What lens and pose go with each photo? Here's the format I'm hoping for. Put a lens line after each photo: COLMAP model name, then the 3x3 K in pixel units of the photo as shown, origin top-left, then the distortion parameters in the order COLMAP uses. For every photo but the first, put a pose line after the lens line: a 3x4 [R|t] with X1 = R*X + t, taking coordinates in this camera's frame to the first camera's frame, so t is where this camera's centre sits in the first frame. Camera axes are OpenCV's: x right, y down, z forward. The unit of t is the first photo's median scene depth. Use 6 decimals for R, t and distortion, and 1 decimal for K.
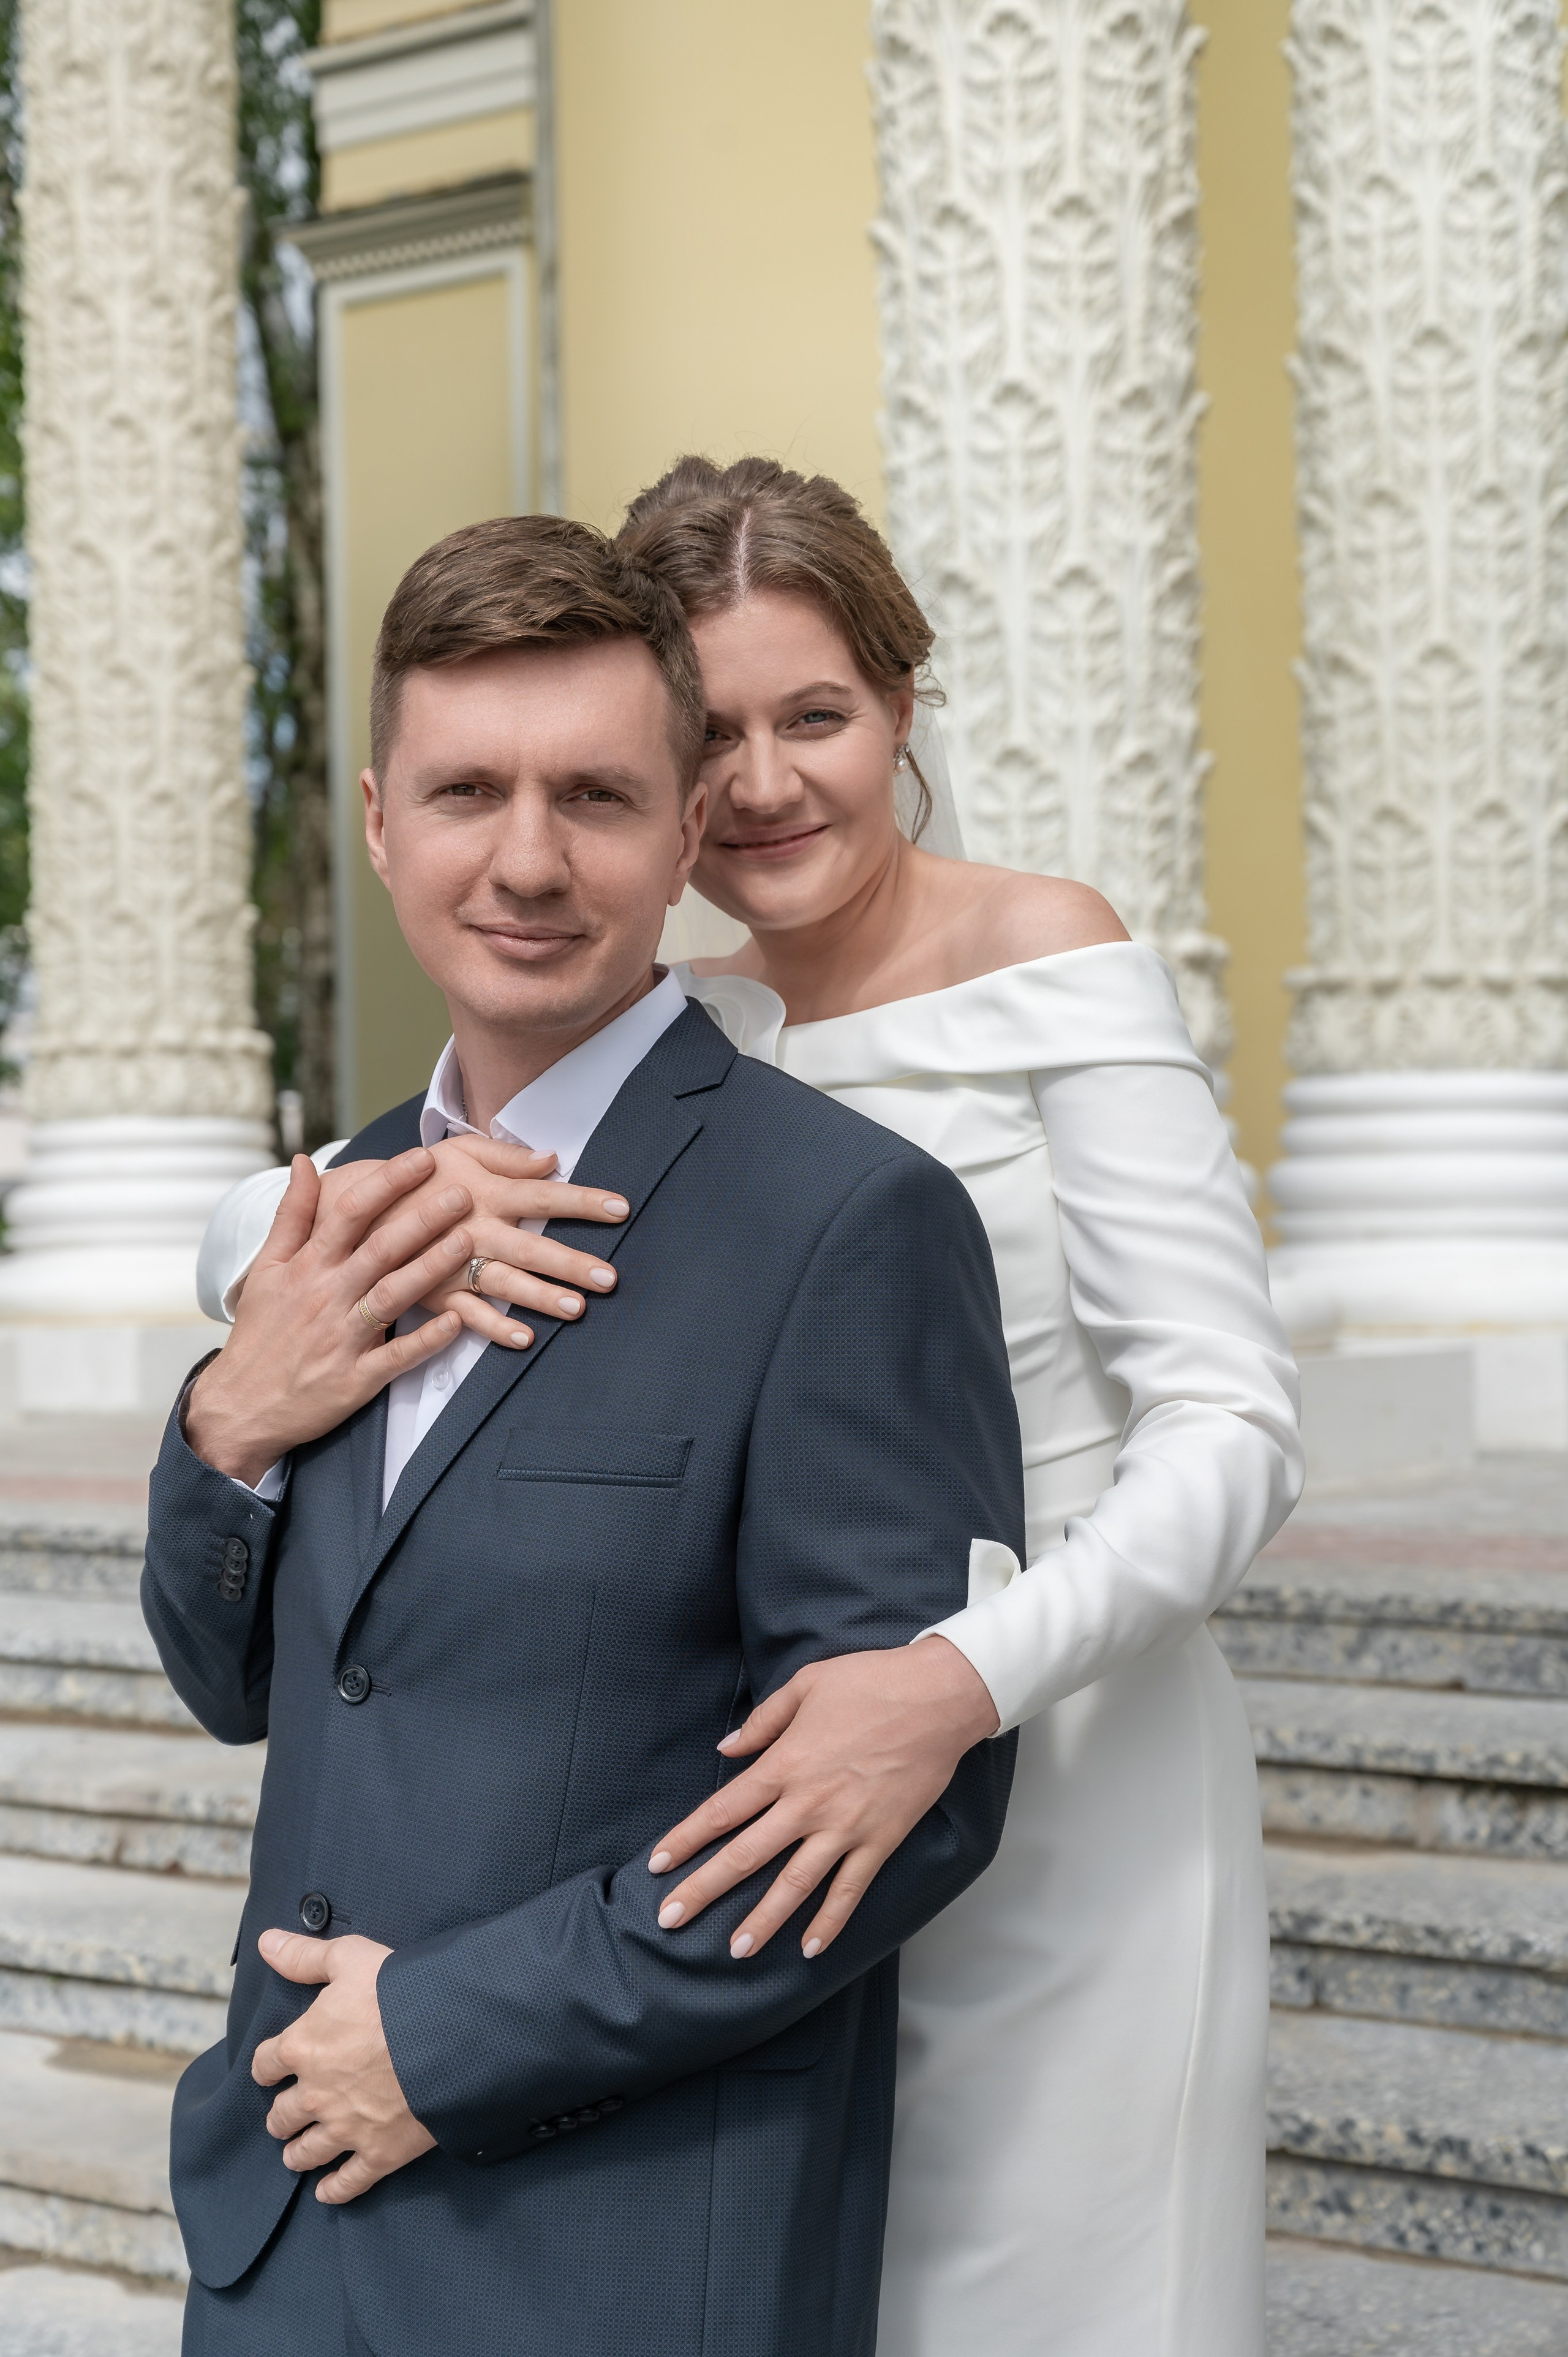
lens RADIAL K [[4223.3, 0, 783.1], [0, 4223.3, 1184.5], [0, 0, 1]] dist [0.029308, 0.000000]
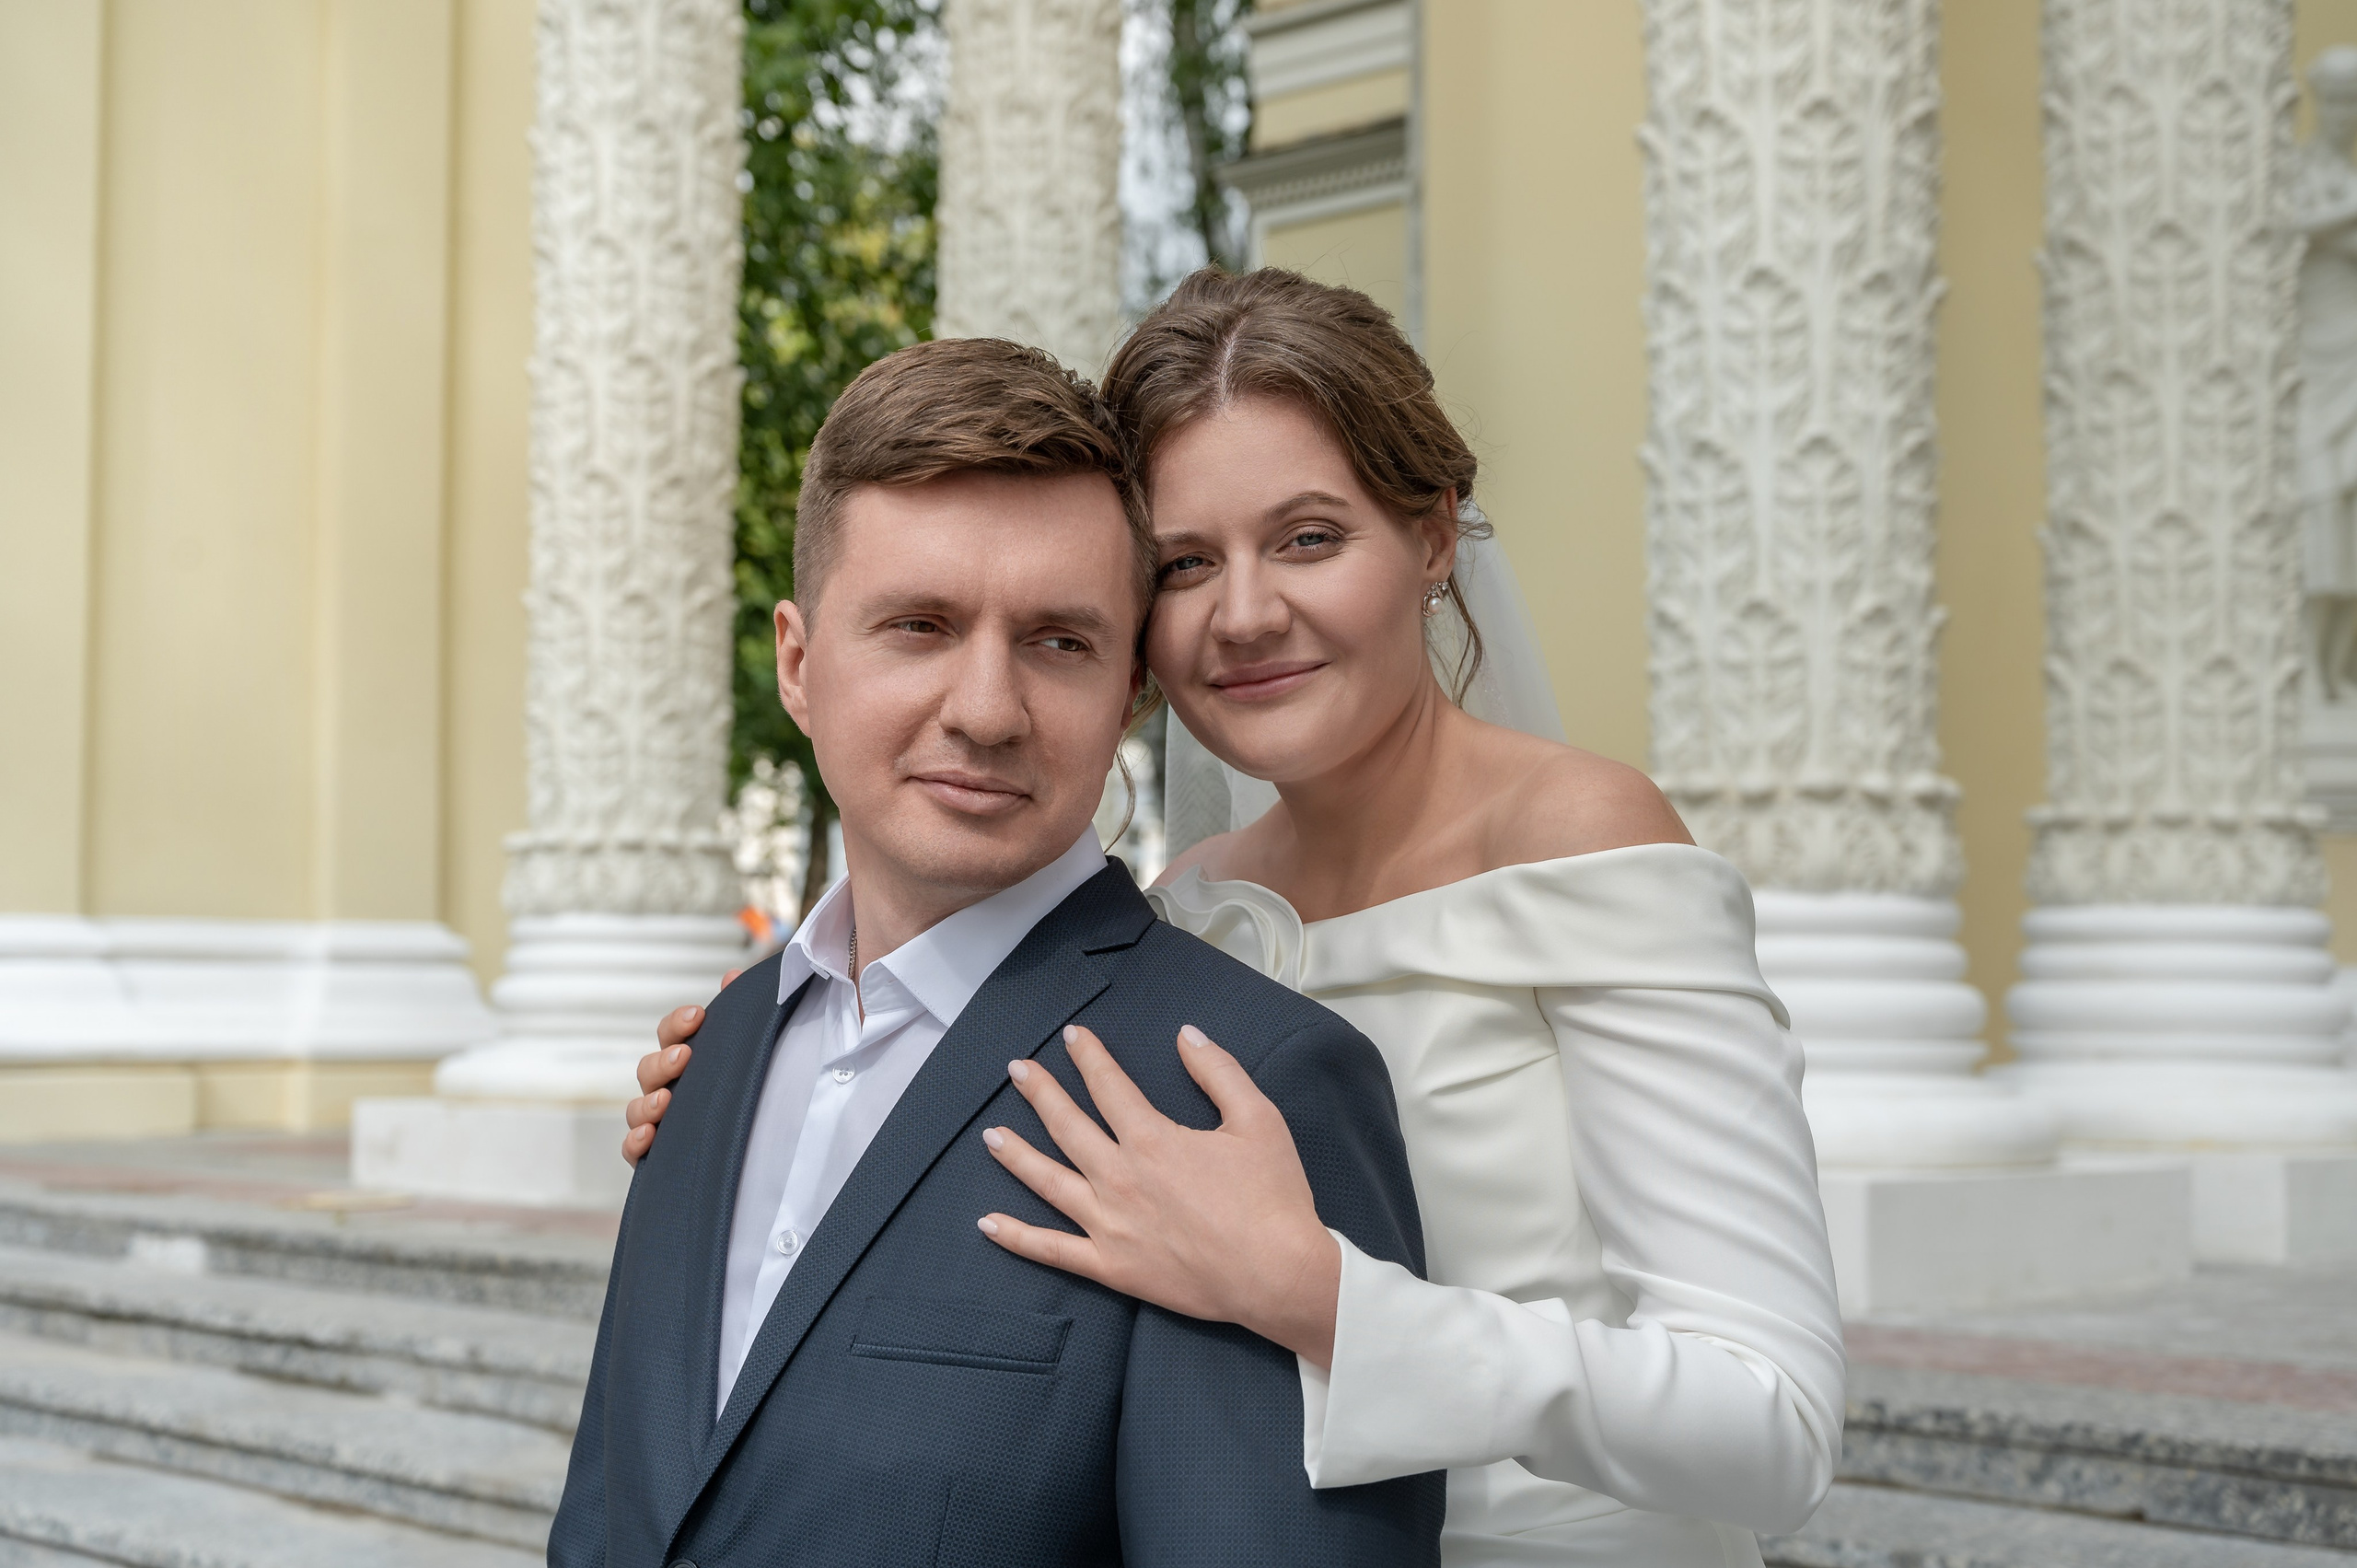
lens RADIAL K [[3545.0, 0, 1193.6], [0, 3545.0, 779.1], [0, 0, 1]] dist [0.015889, 0.000000]
pose [[0.991216, 0.016804, -0.131180, 0.030861], [-0.023742, 0.998391, -0.051503, -0.007117], [0.130104, 0.054165, 0.990020, 0.079333]]
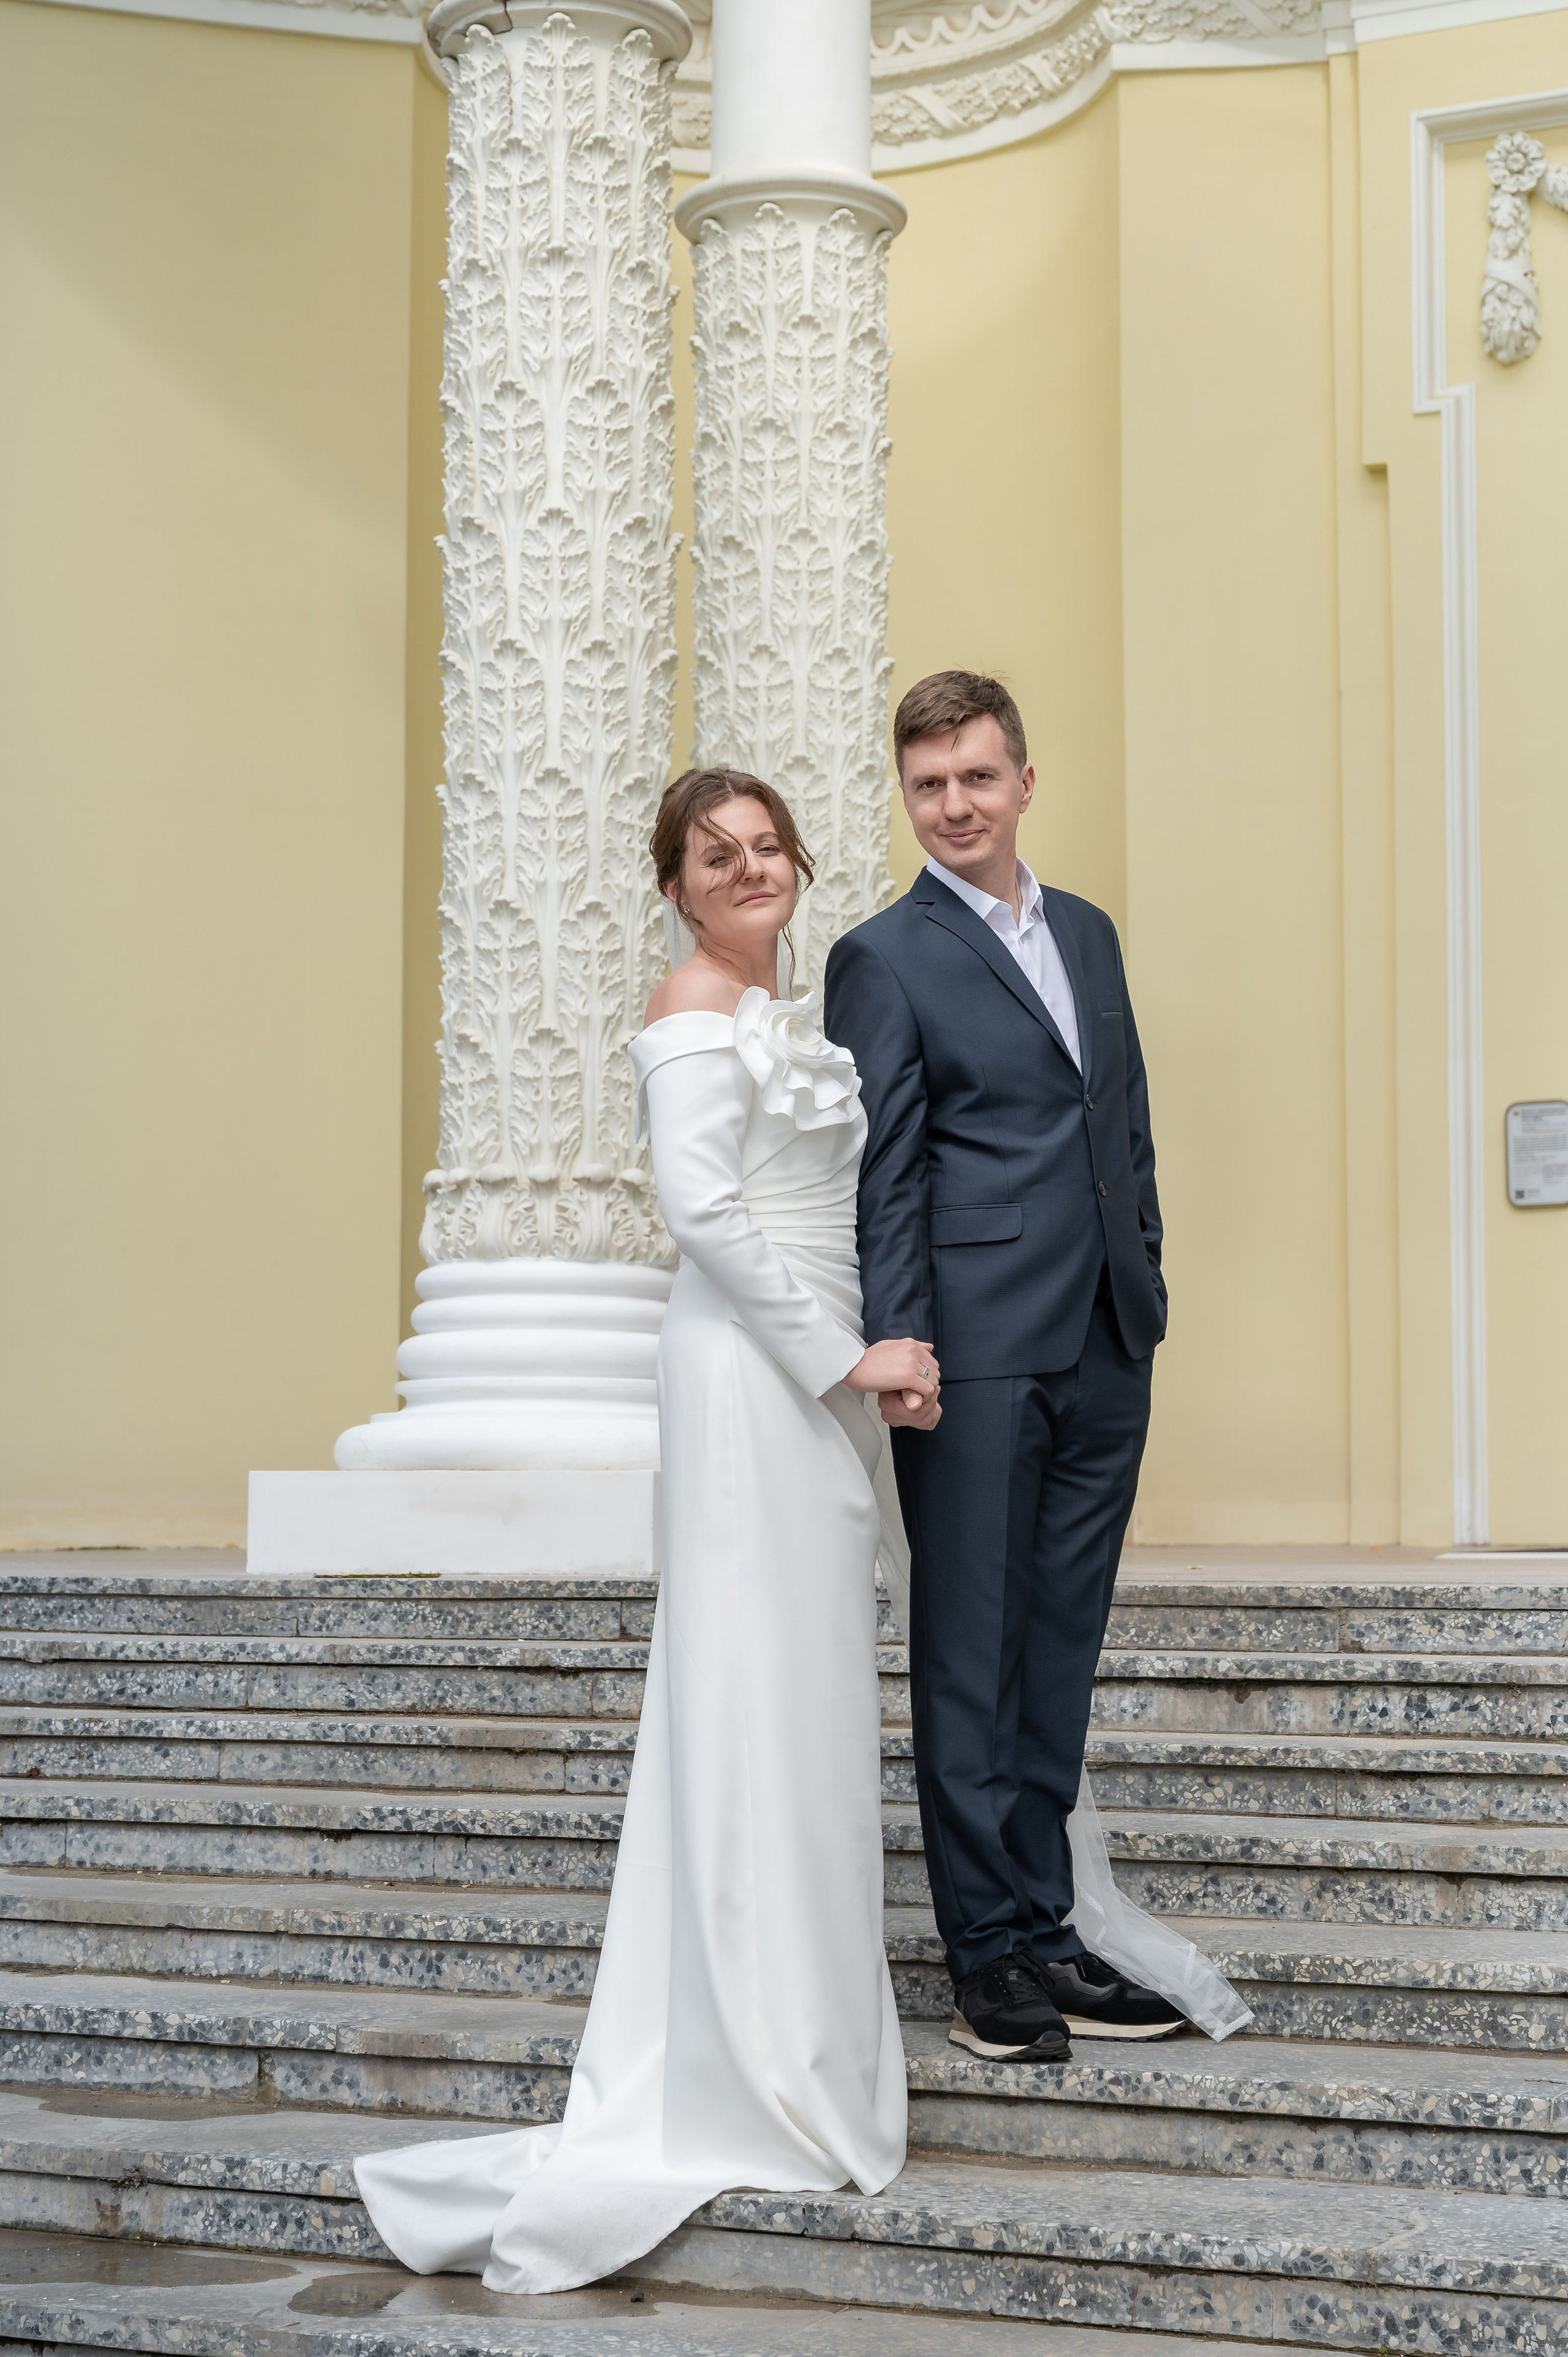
lens RADIAL K [[3875.0, 0, 777.8], [0, 3875.0, 1160.1], [0, 0, 1]] dist [-0.062919, 0.000000]
pose [[0.969995, 0.048954, 0.238145, -0.168562], [-0.024518, 0.994222, -0.104511, 0.068068], [-0.241885, 0.095536, 0.965590, -0.230079]]
